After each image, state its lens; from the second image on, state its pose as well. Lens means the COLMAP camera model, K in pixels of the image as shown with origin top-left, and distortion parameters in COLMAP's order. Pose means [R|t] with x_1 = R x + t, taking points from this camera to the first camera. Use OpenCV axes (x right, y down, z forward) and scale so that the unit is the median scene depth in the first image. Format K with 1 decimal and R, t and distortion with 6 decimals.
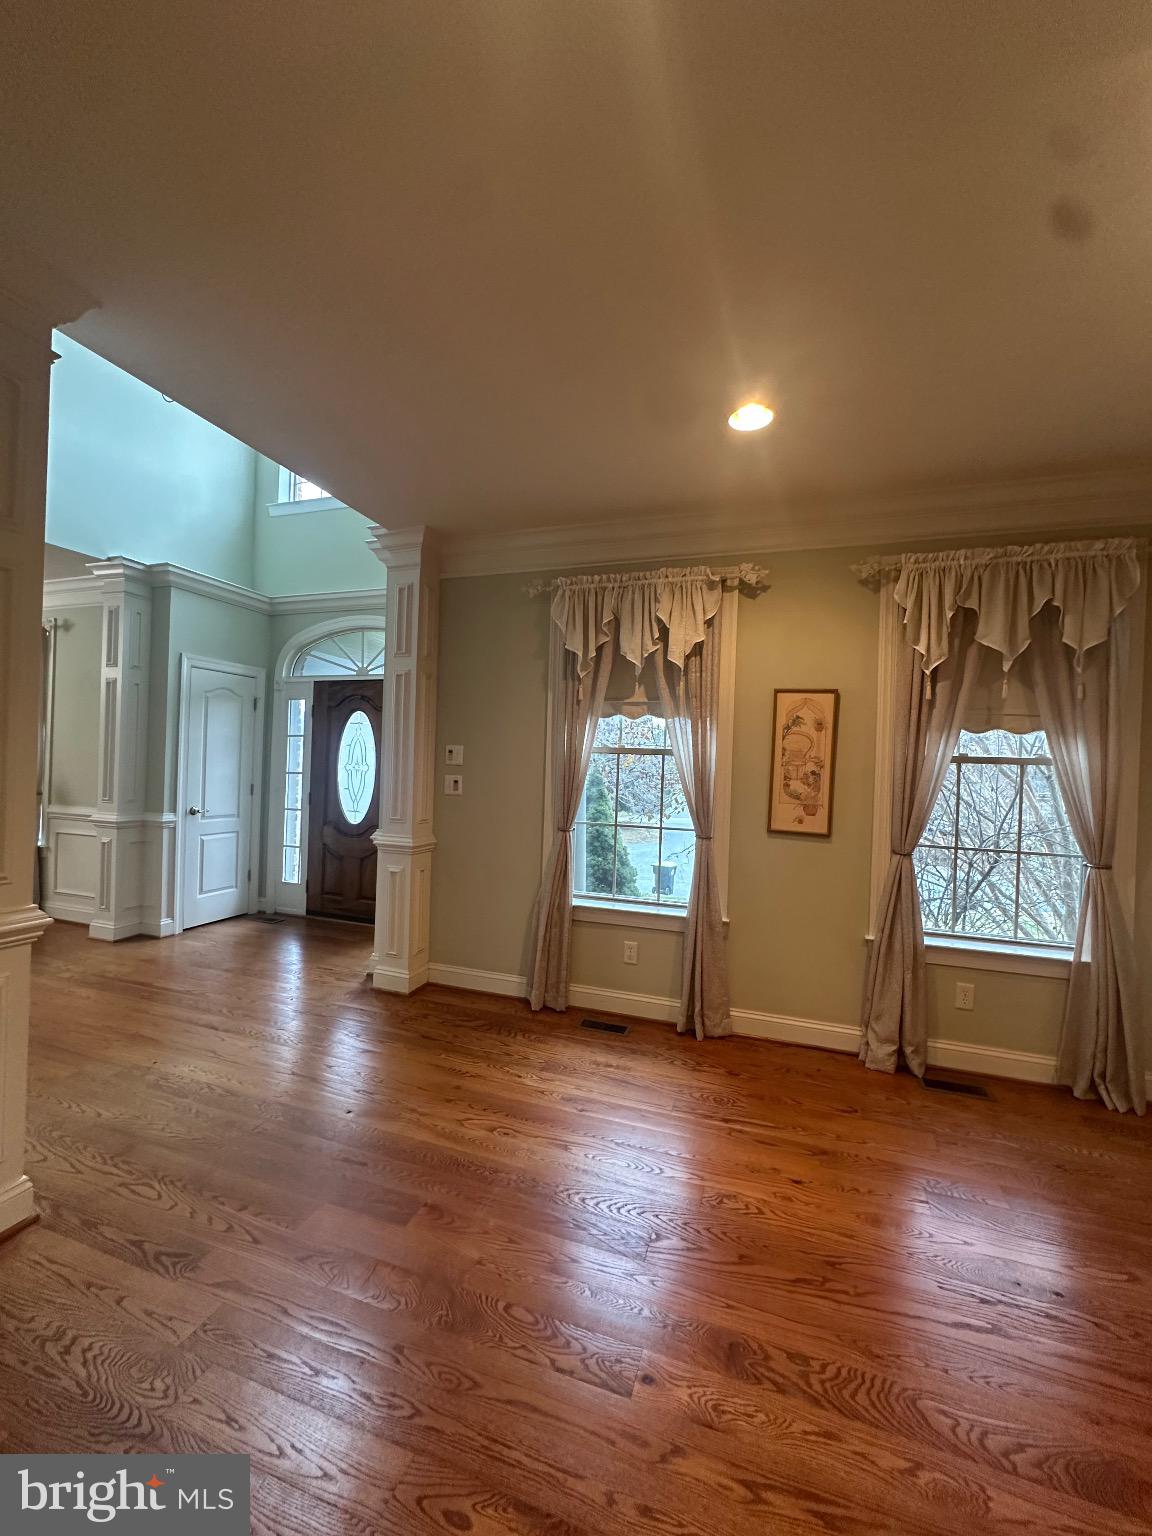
lens RADIAL K [[613.2, 0, 573.3], [0, 613.2, 766.0], [0, 0, 1]] dist [-0.008256, 0.000834]
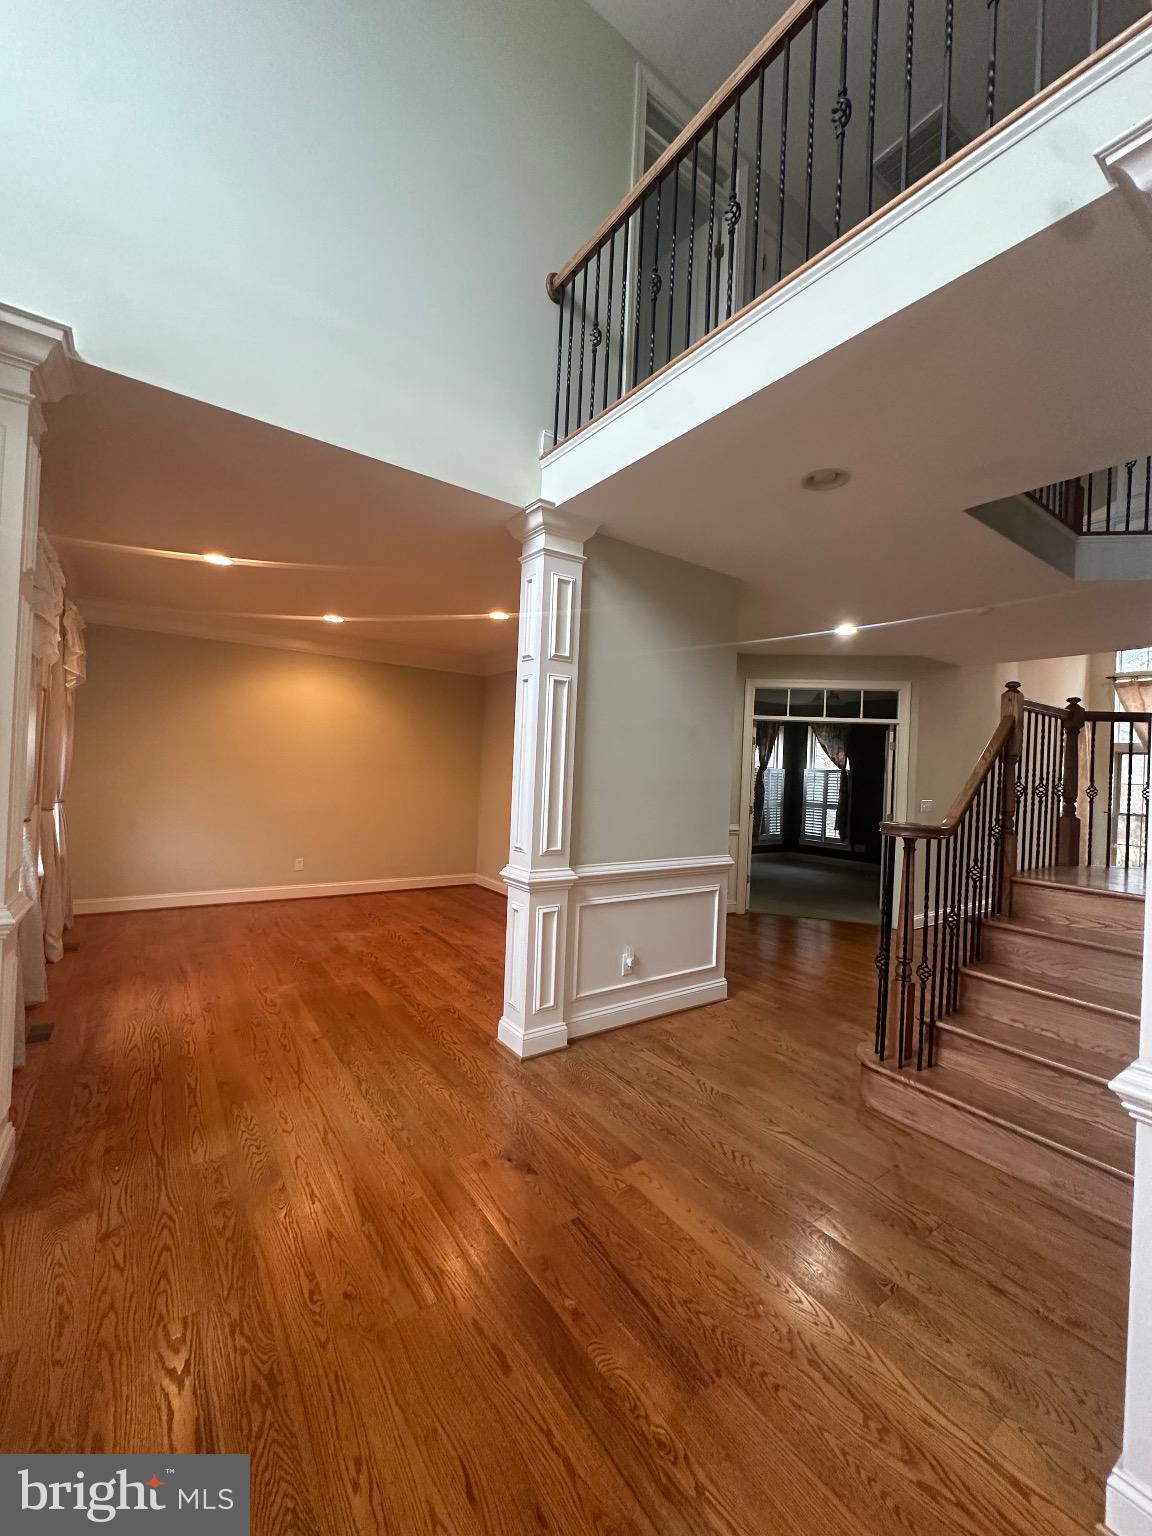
lens RADIAL K [[615.5, 0, 576.0], [0, 615.5, 765.8], [0, 0, 1]] dist [-0.003446, 0.000734]
pose [[-0.809910, -0.064276, 0.583022, -1.197750], [-0.069406, 0.997496, 0.013555, -0.058232], [-0.582434, -0.029487, -0.812343, 1.359367]]
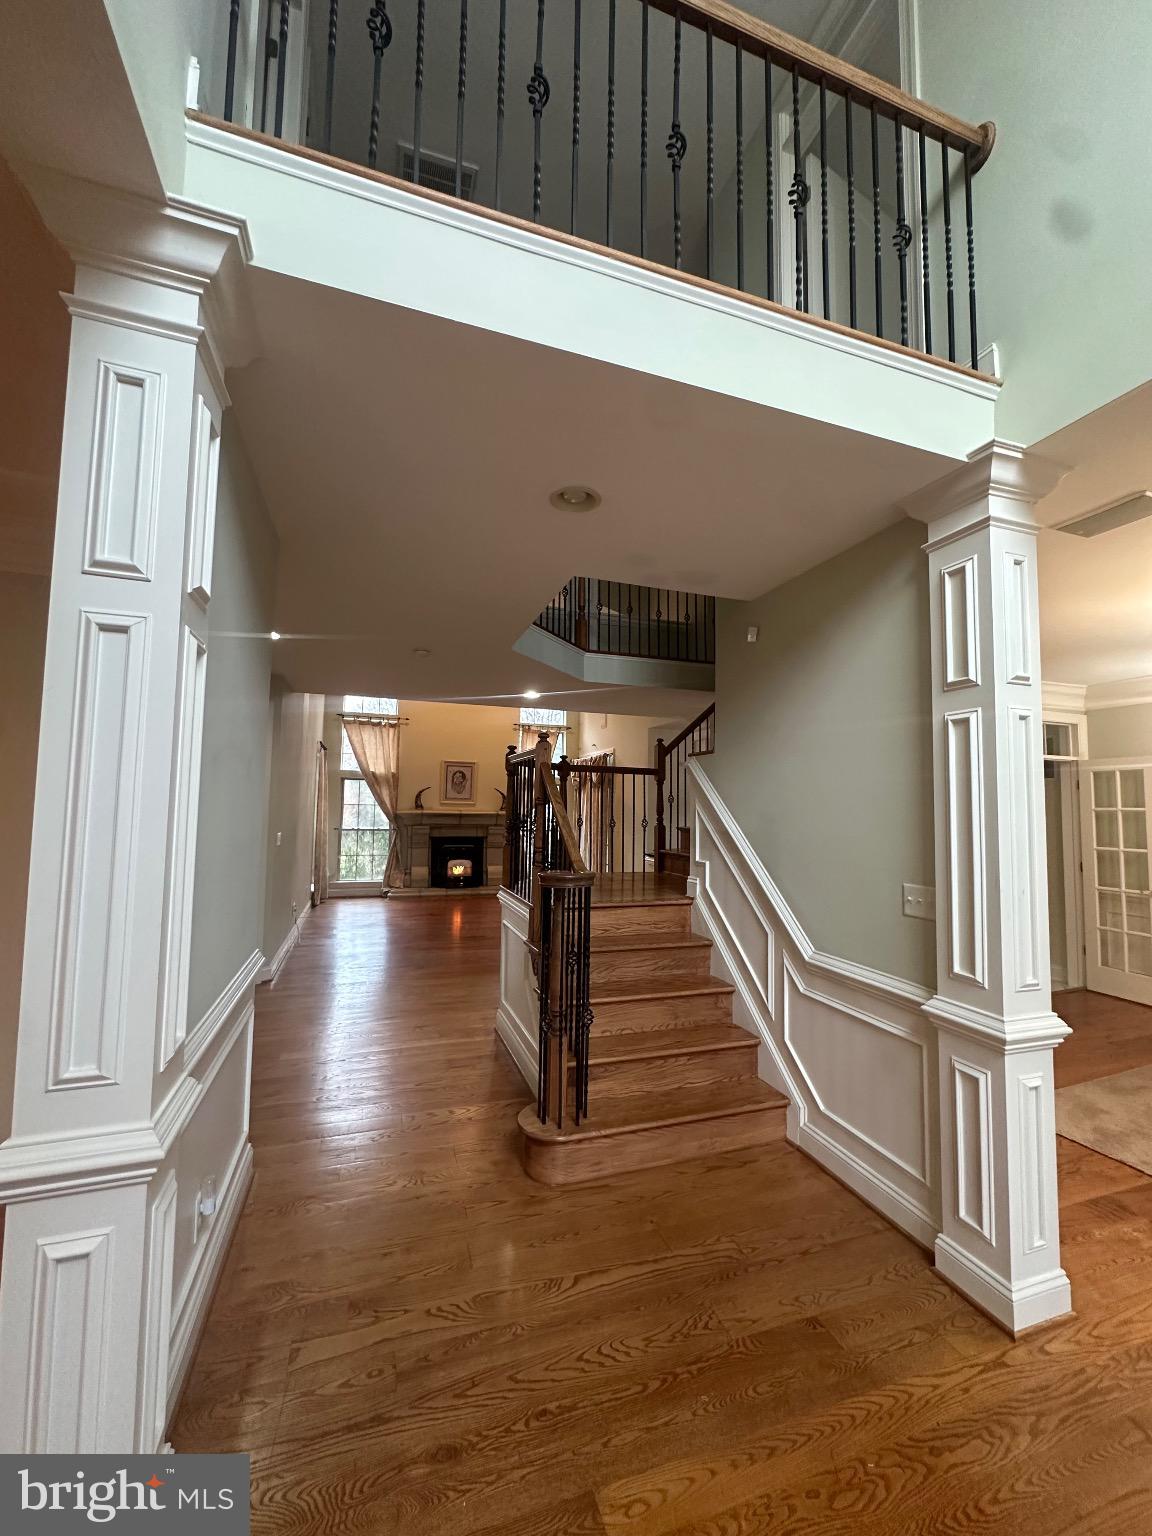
lens RADIAL K [[615.5, 0, 576.0], [0, 615.5, 765.8], [0, 0, 1]] dist [-0.003446, 0.000734]
pose [[-0.788479, -0.089945, -0.608450, -0.531473], [-0.043690, 0.994941, -0.090462, -0.069839], [0.613508, -0.044744, -0.788420, 1.068900]]
